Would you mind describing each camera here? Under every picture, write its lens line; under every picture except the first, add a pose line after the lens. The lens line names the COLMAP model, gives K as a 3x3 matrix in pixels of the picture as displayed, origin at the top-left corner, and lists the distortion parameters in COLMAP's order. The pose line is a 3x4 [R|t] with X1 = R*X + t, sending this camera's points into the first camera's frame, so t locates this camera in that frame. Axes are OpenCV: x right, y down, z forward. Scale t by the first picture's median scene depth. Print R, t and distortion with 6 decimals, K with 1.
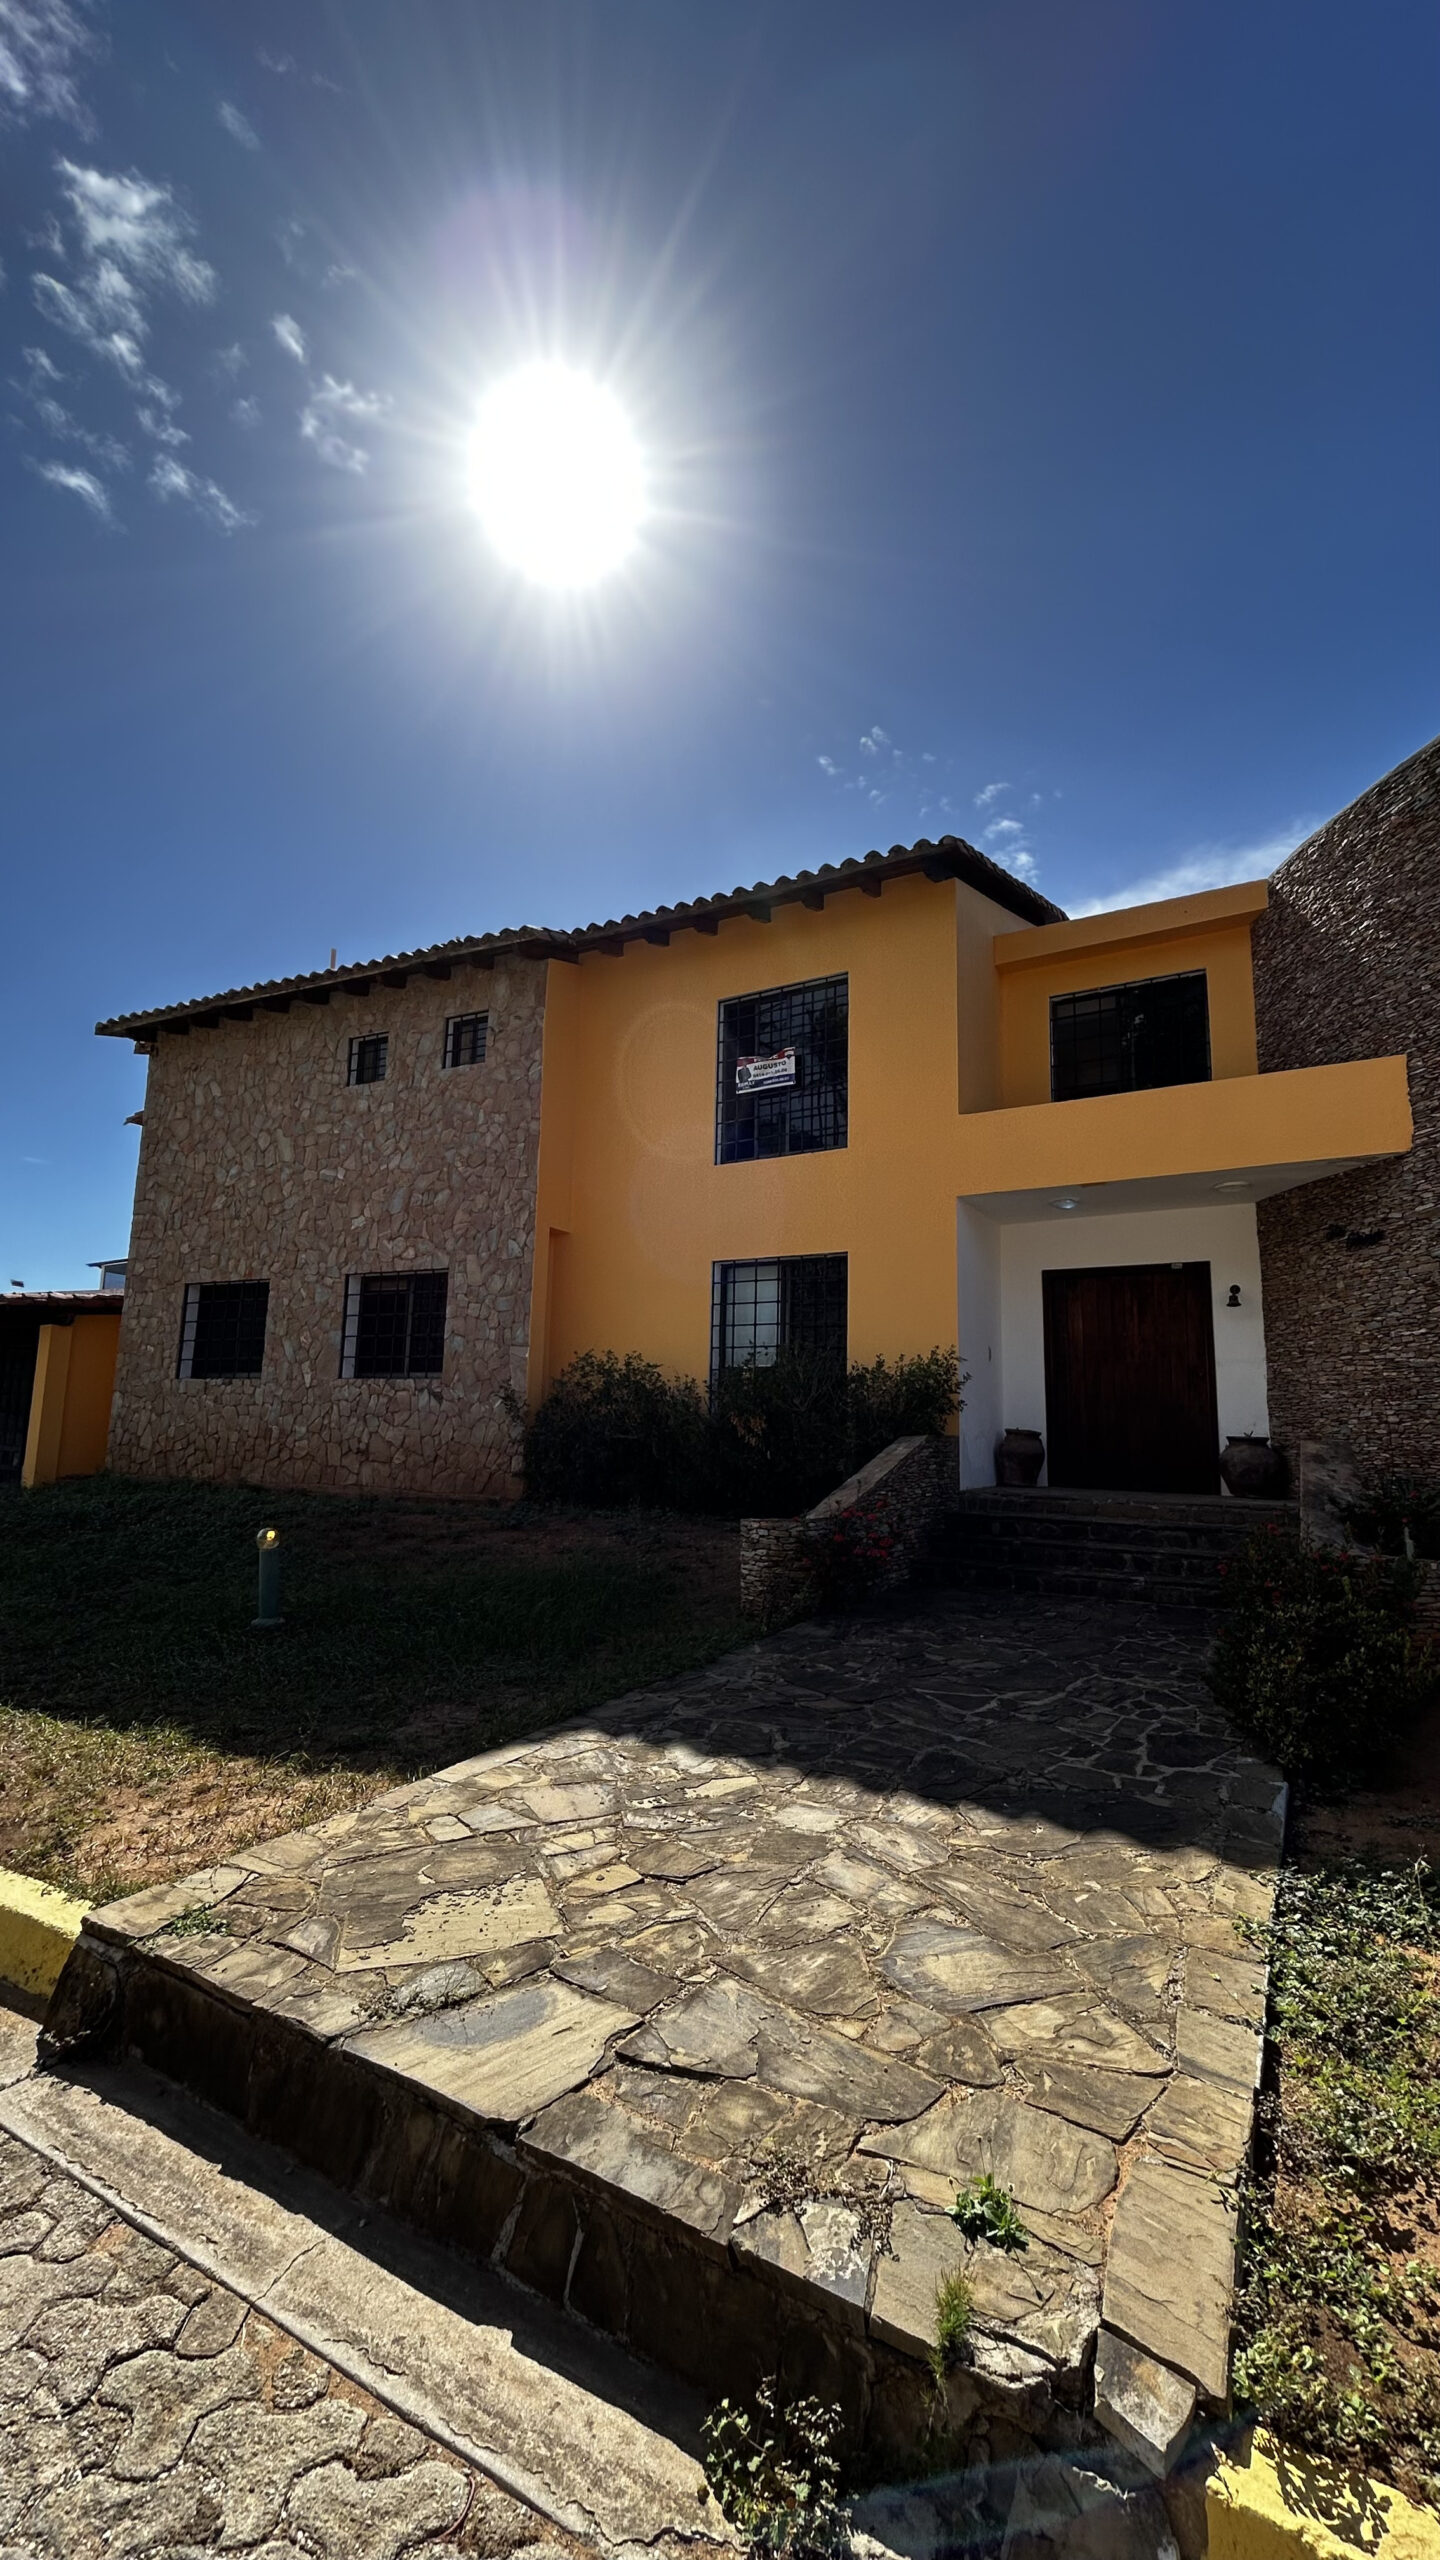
lens RADIAL K [[1036.2, 0, 726.8], [0, 1036.2, 1277.3], [0, 0, 1]] dist [0.010389, -0.000240]
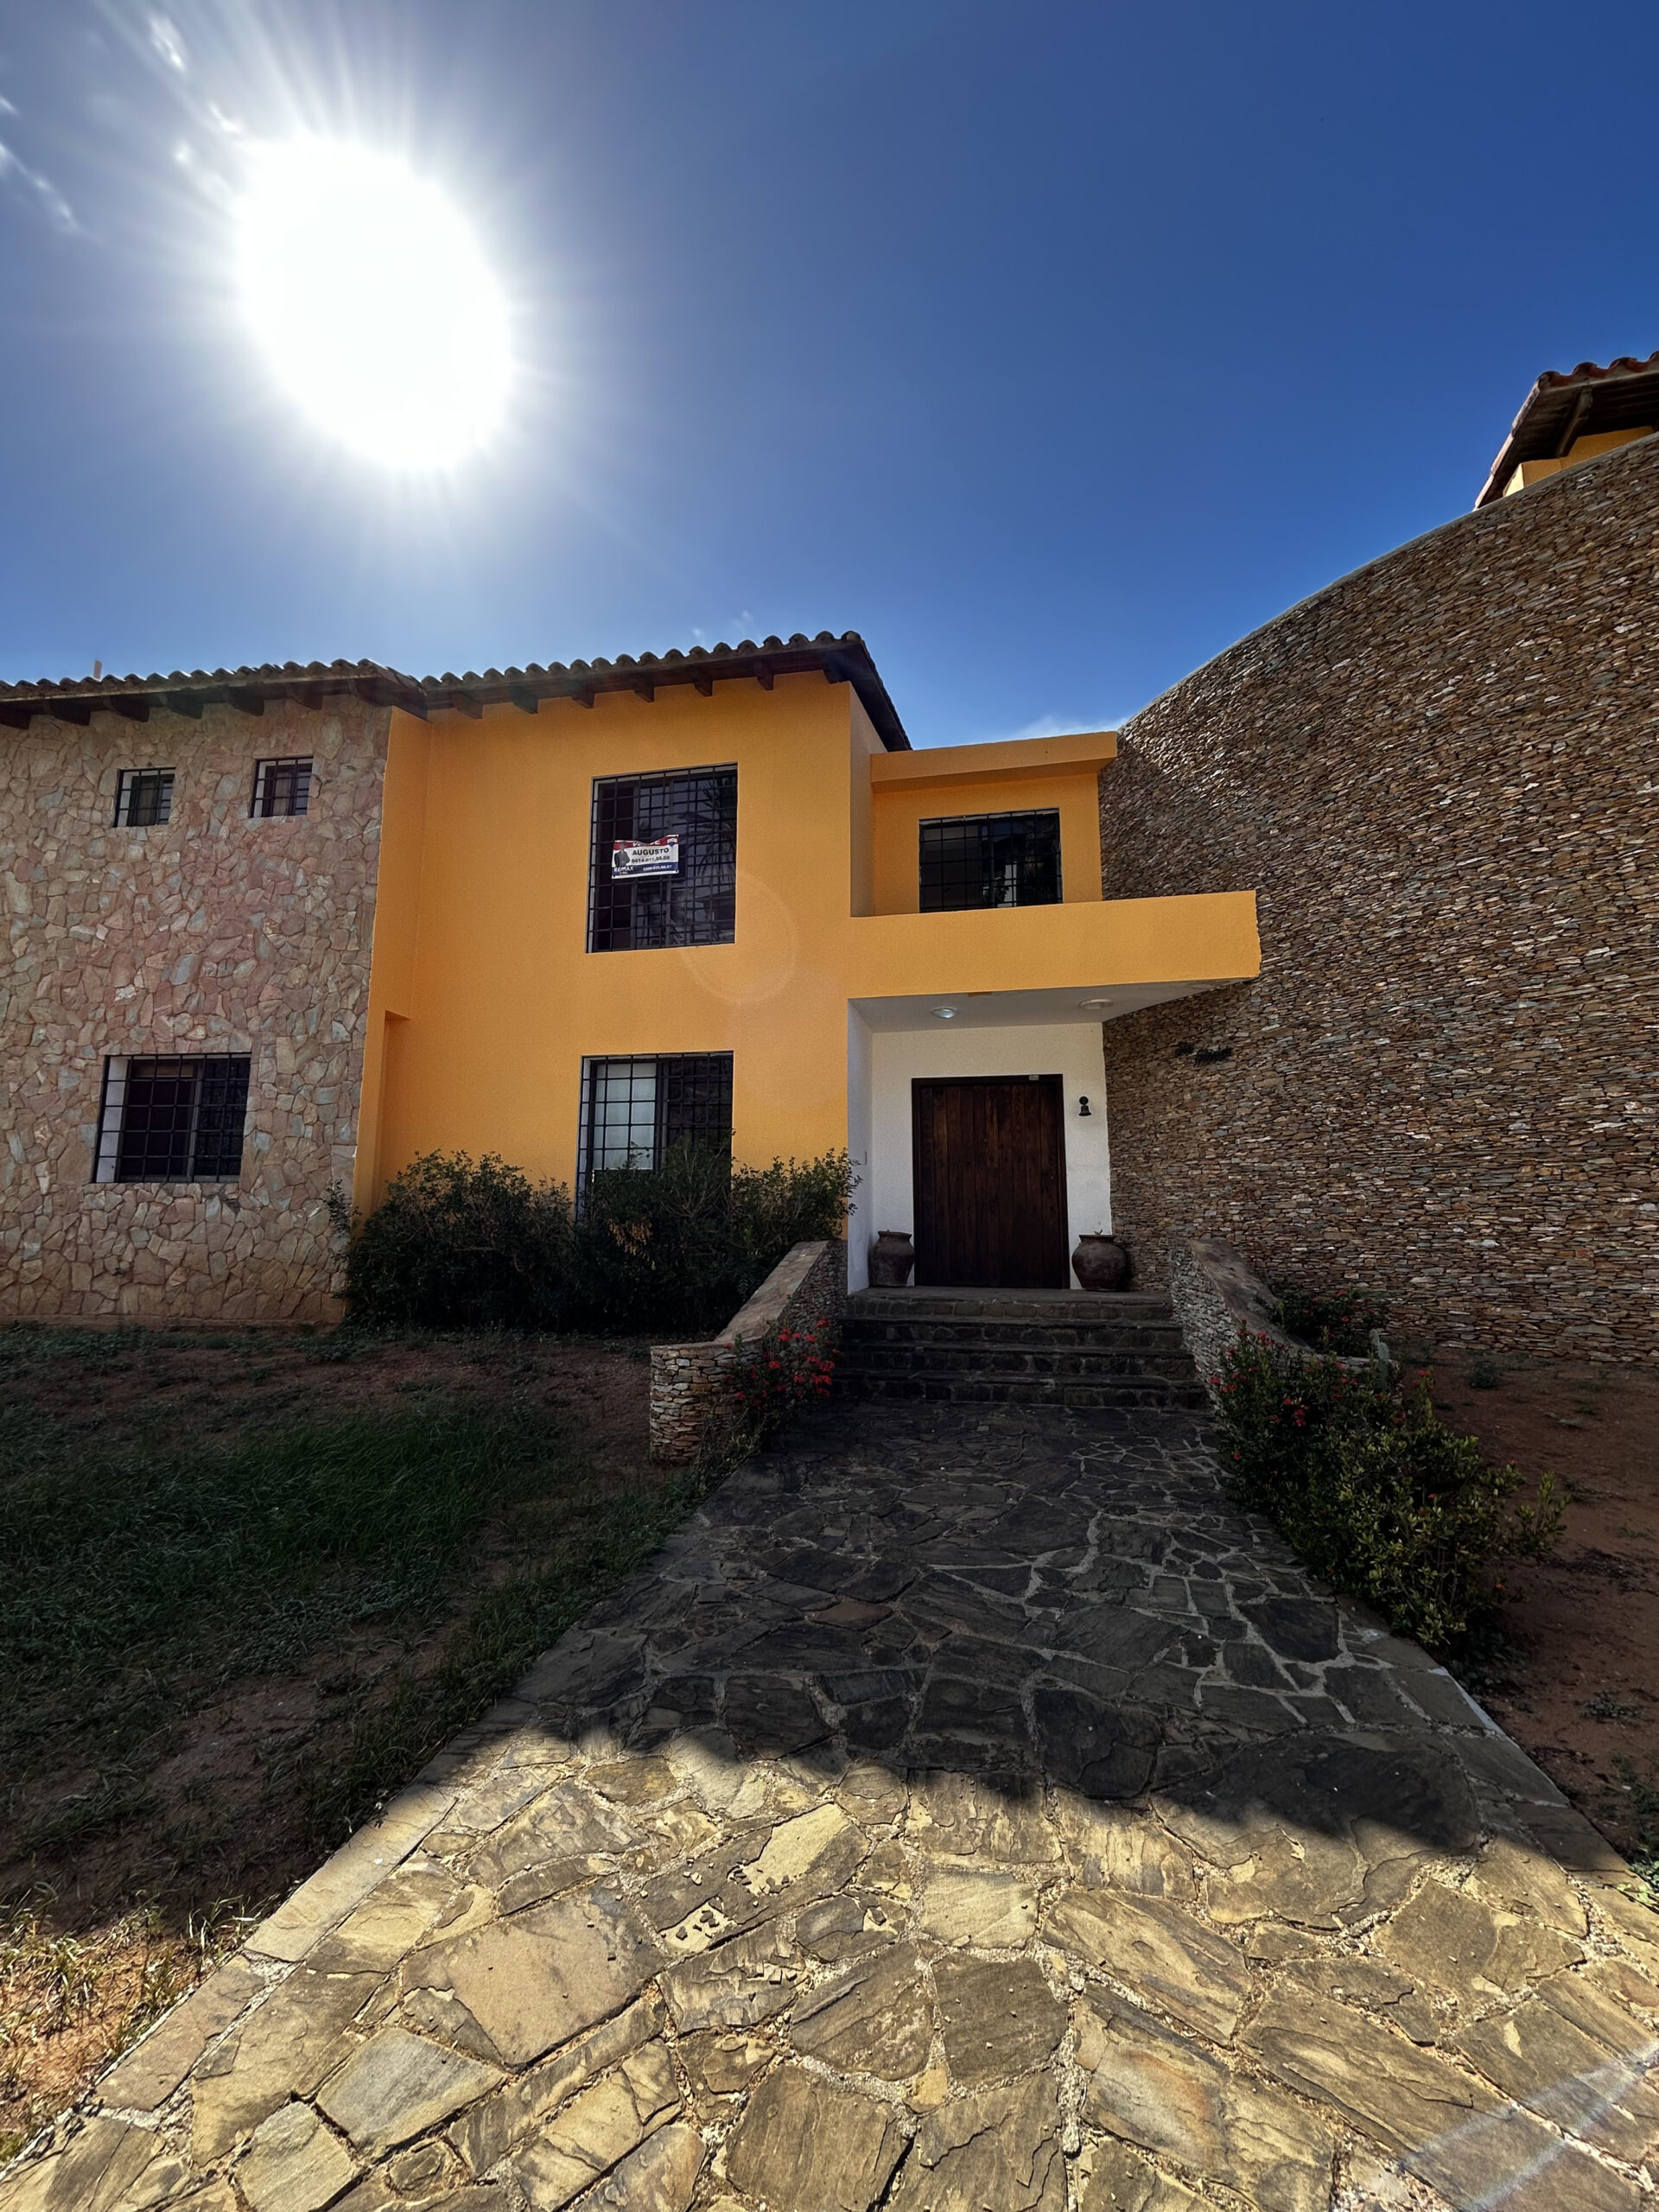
lens RADIAL K [[912.9, 0, 843.3], [0, 912.9, 1103.5], [0, 0, 1]] dist [0.007180, -0.002200]
pose [[0.948338, 0.027095, 0.316104, -0.051630], [-0.030025, 0.999539, 0.004404, 0.017086], [-0.315839, -0.013668, 0.948714, 0.157514]]
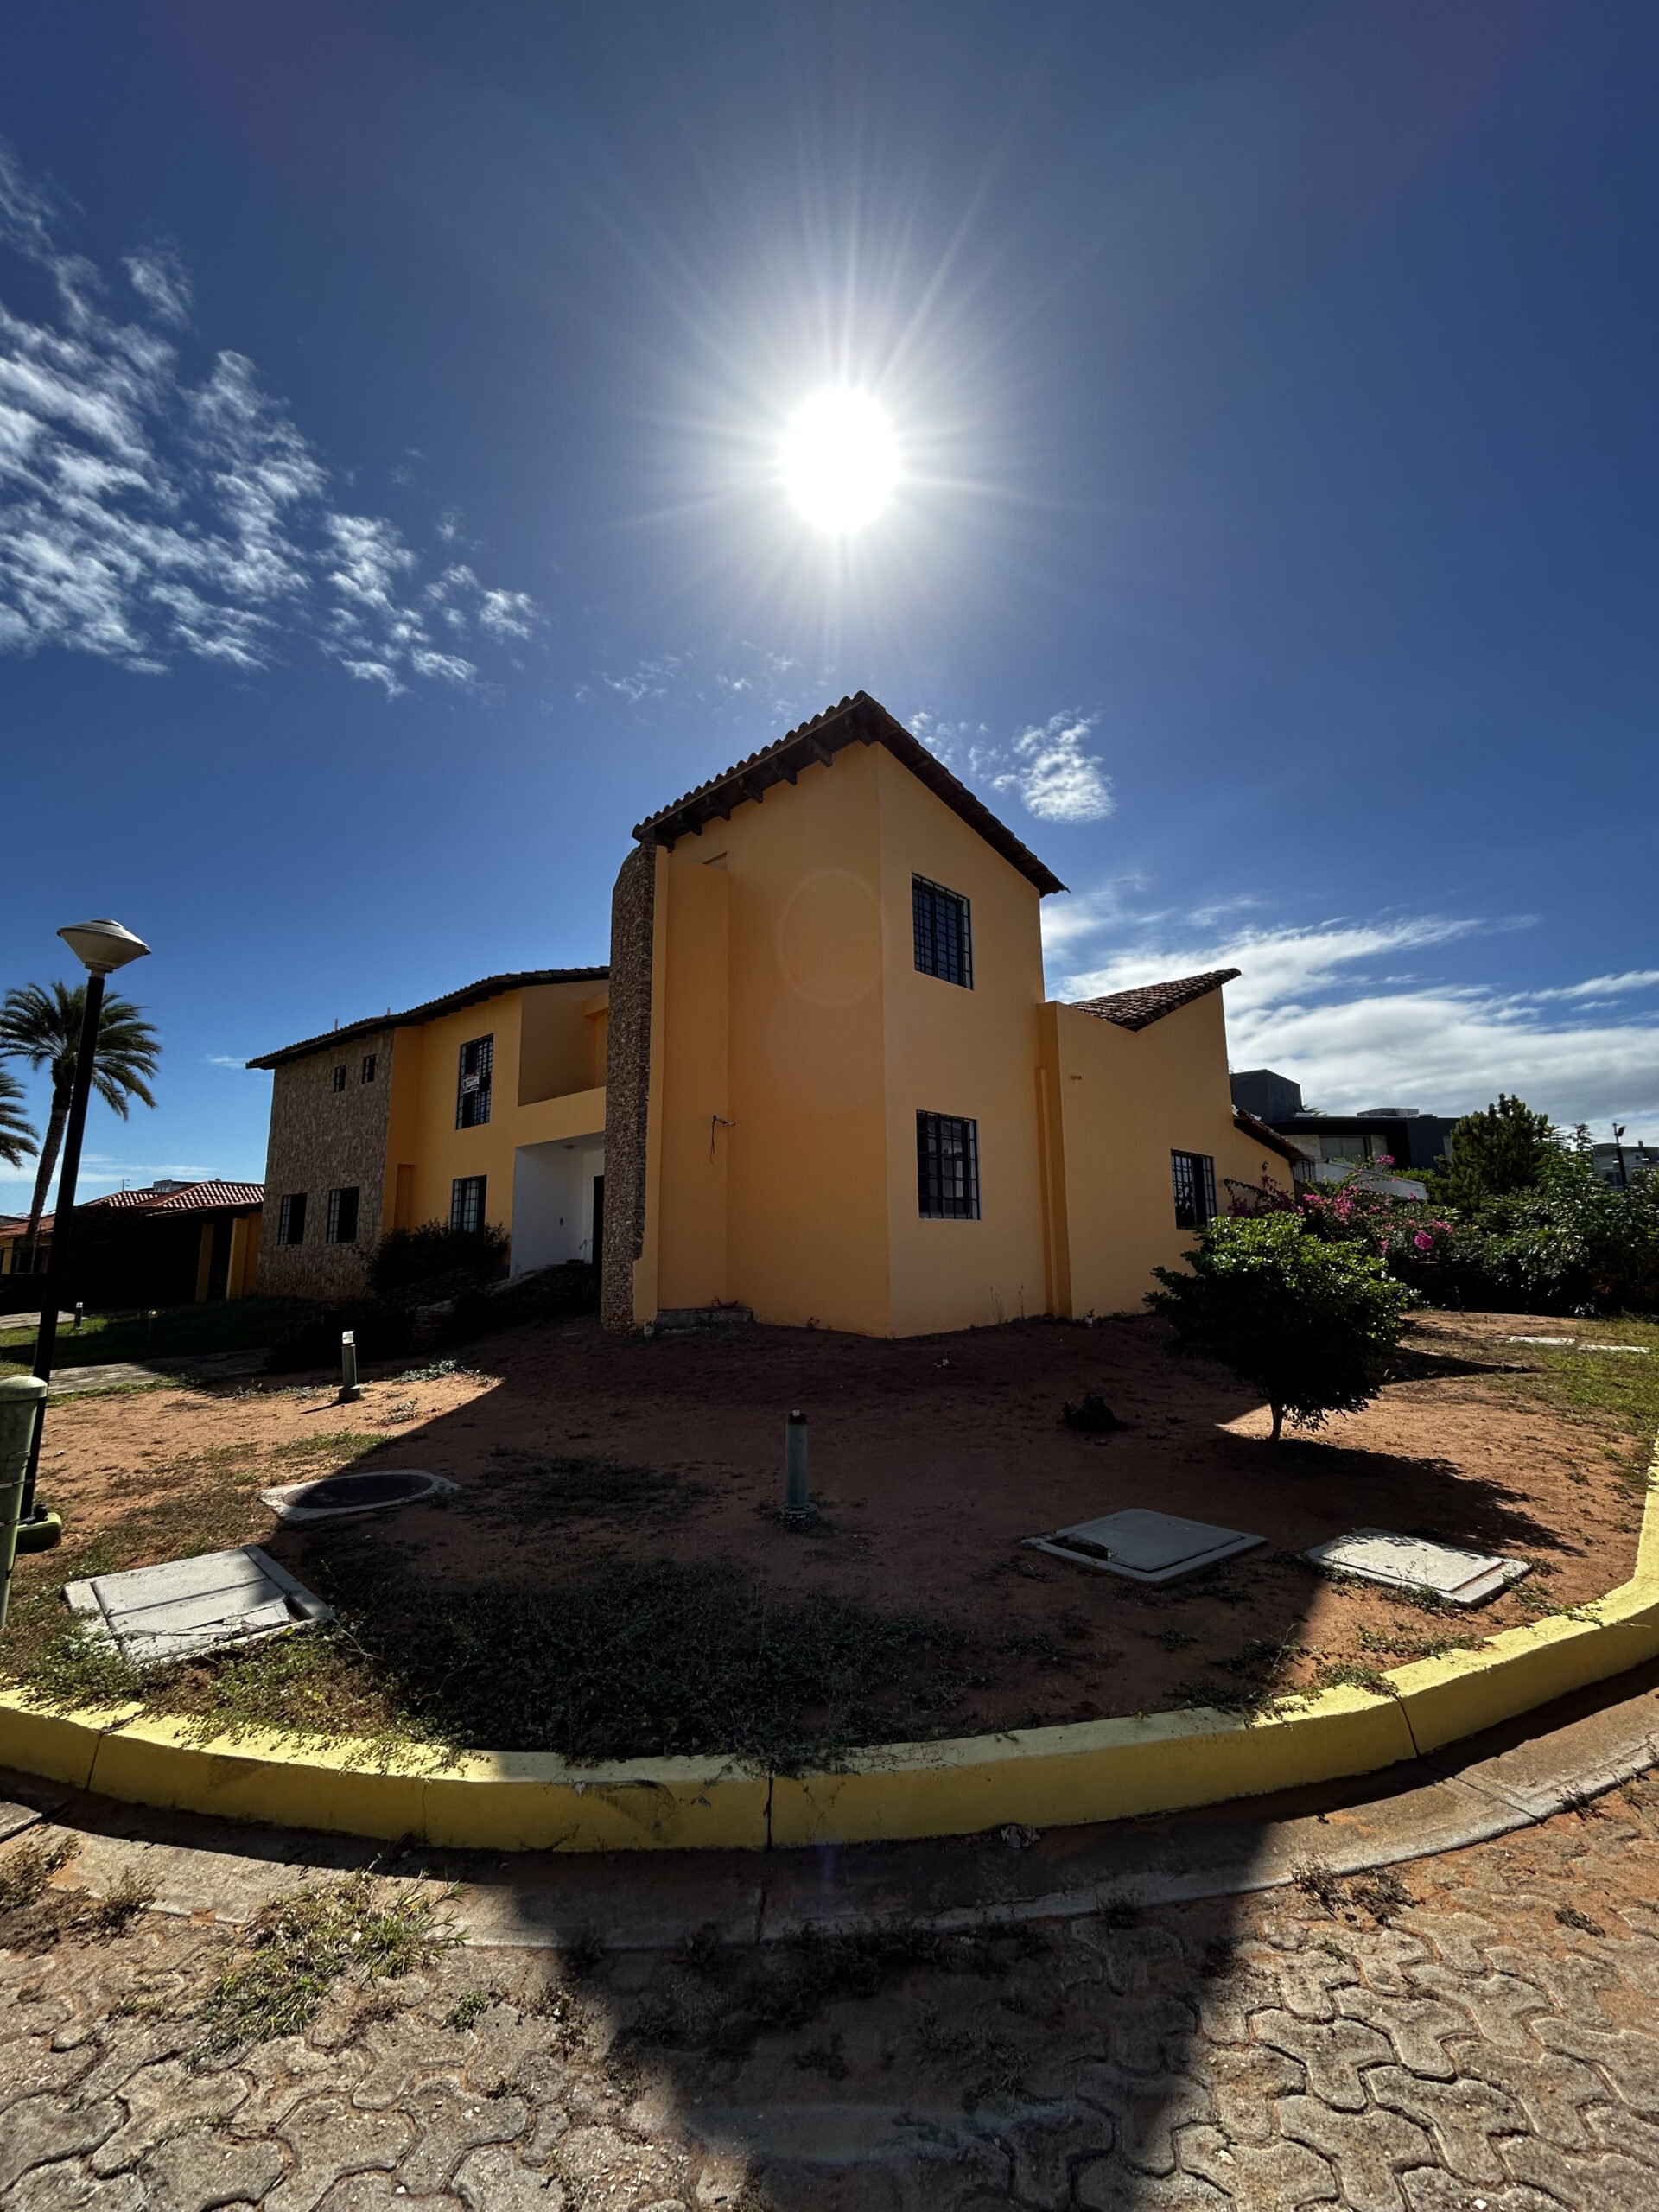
lens RADIAL K [[912.9, 0, 871.7], [0, 912.9, 1080.8], [0, 0, 1]] dist [0.007180, -0.002200]
pose [[0.971174, -0.074406, -0.226461, 1.243800], [0.065415, 0.996752, -0.046963, -0.073116], [0.229220, 0.030796, 0.972887, -0.551811]]
